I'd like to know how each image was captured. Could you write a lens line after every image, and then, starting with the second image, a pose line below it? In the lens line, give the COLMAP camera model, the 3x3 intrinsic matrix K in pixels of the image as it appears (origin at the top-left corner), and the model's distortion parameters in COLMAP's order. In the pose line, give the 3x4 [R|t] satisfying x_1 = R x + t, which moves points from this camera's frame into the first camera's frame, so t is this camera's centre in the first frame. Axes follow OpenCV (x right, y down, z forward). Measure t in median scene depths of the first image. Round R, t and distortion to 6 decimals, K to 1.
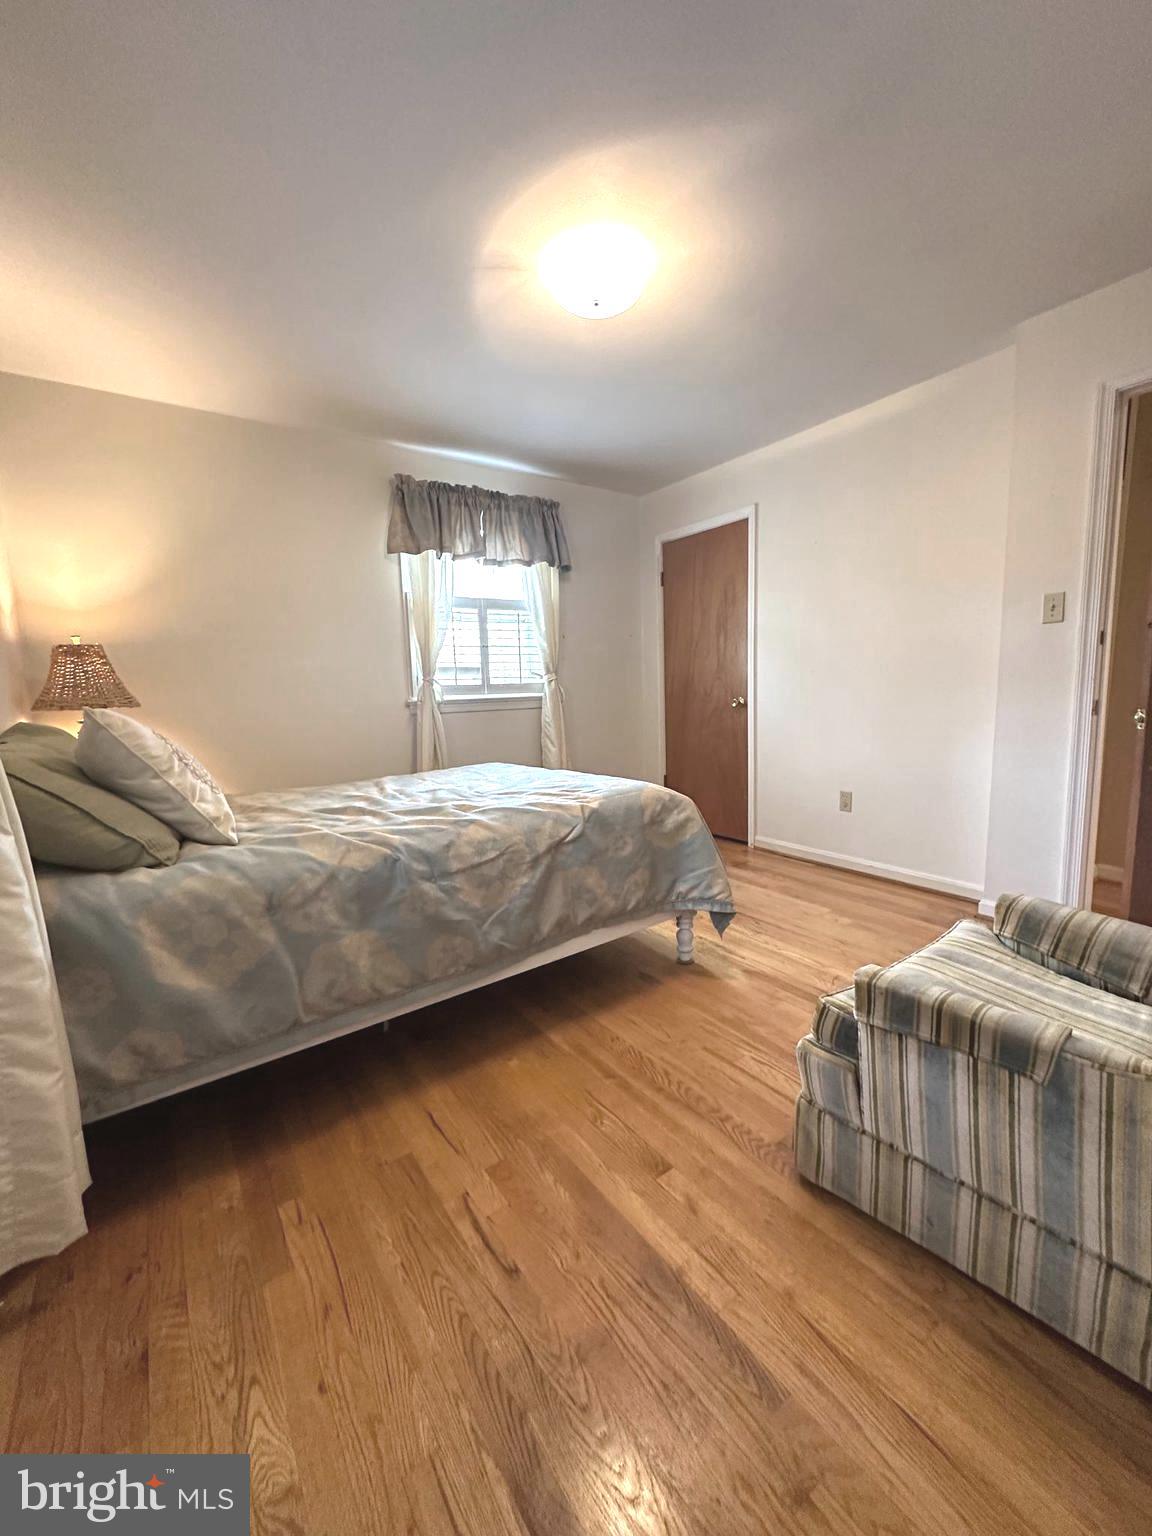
lens RADIAL K [[611.8, 0, 572.1], [0, 611.8, 773.8], [0, 0, 1]] dist [-0.003256, 0.000882]
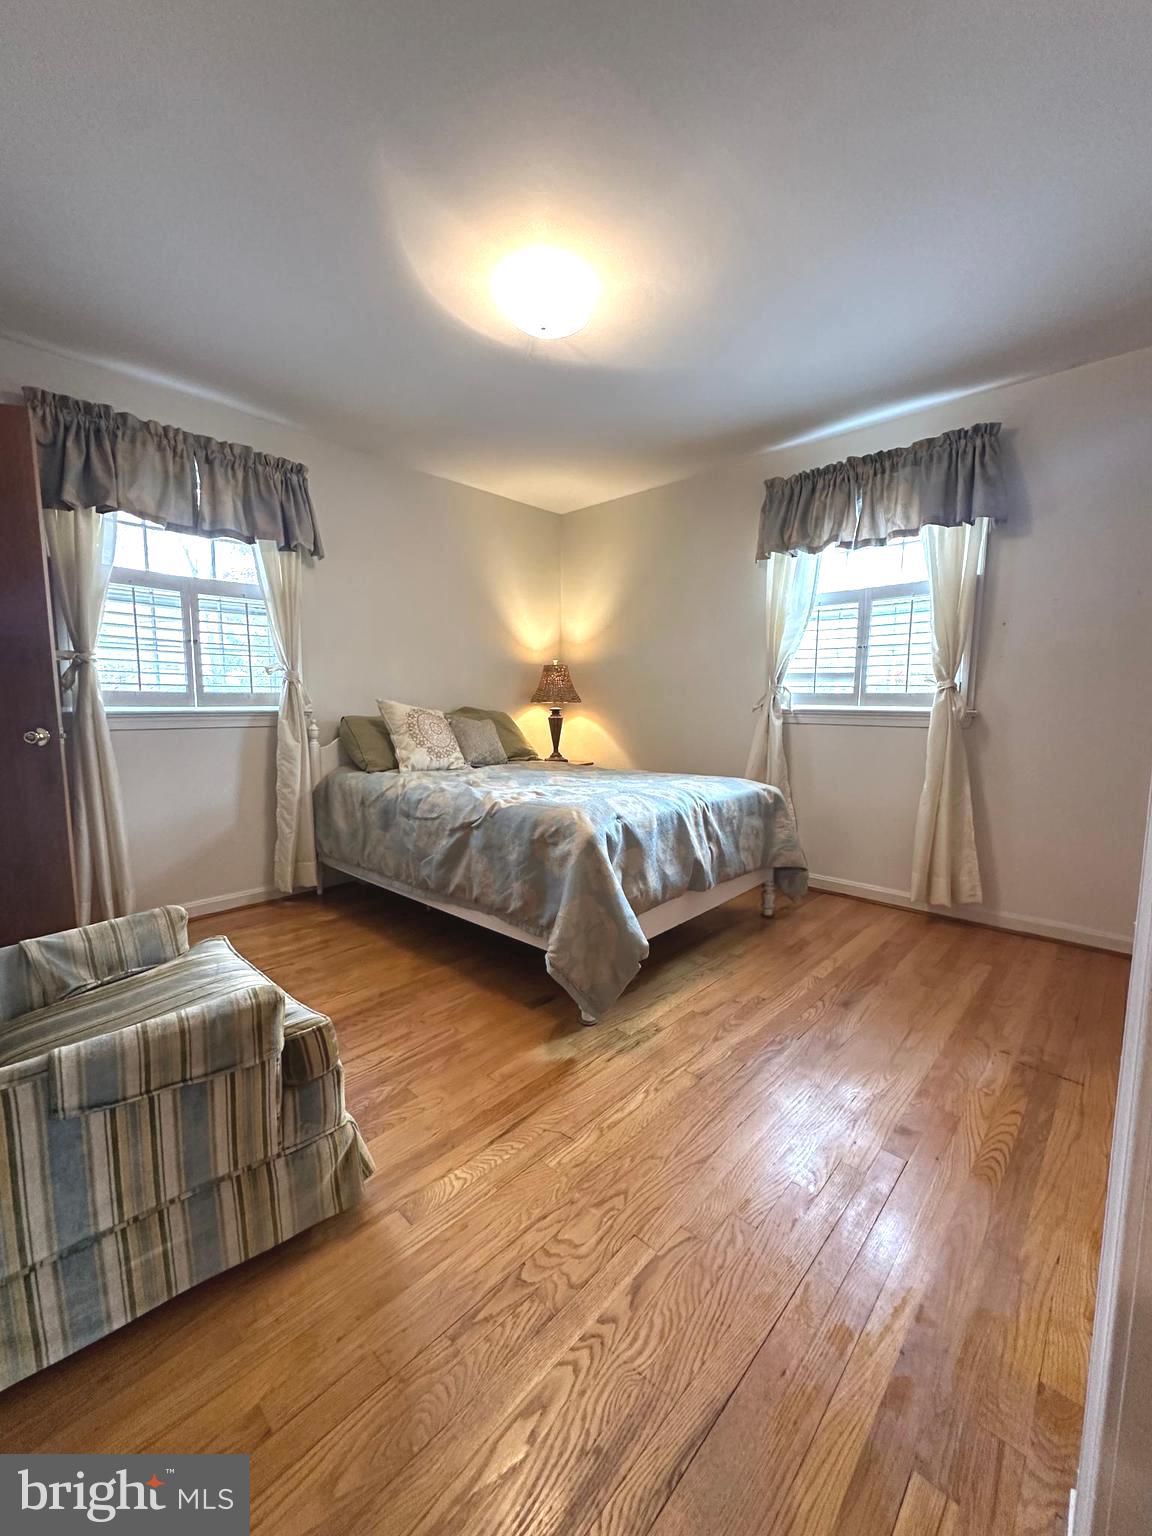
lens RADIAL K [[611.8, 0, 569.2], [0, 611.8, 764.9], [0, 0, 1]] dist [-0.003256, 0.000882]
pose [[0.195193, 0.136676, -0.971195, 0.646056], [-0.149072, 0.982871, 0.108359, -0.090256], [0.969370, 0.123628, 0.212224, 0.504928]]
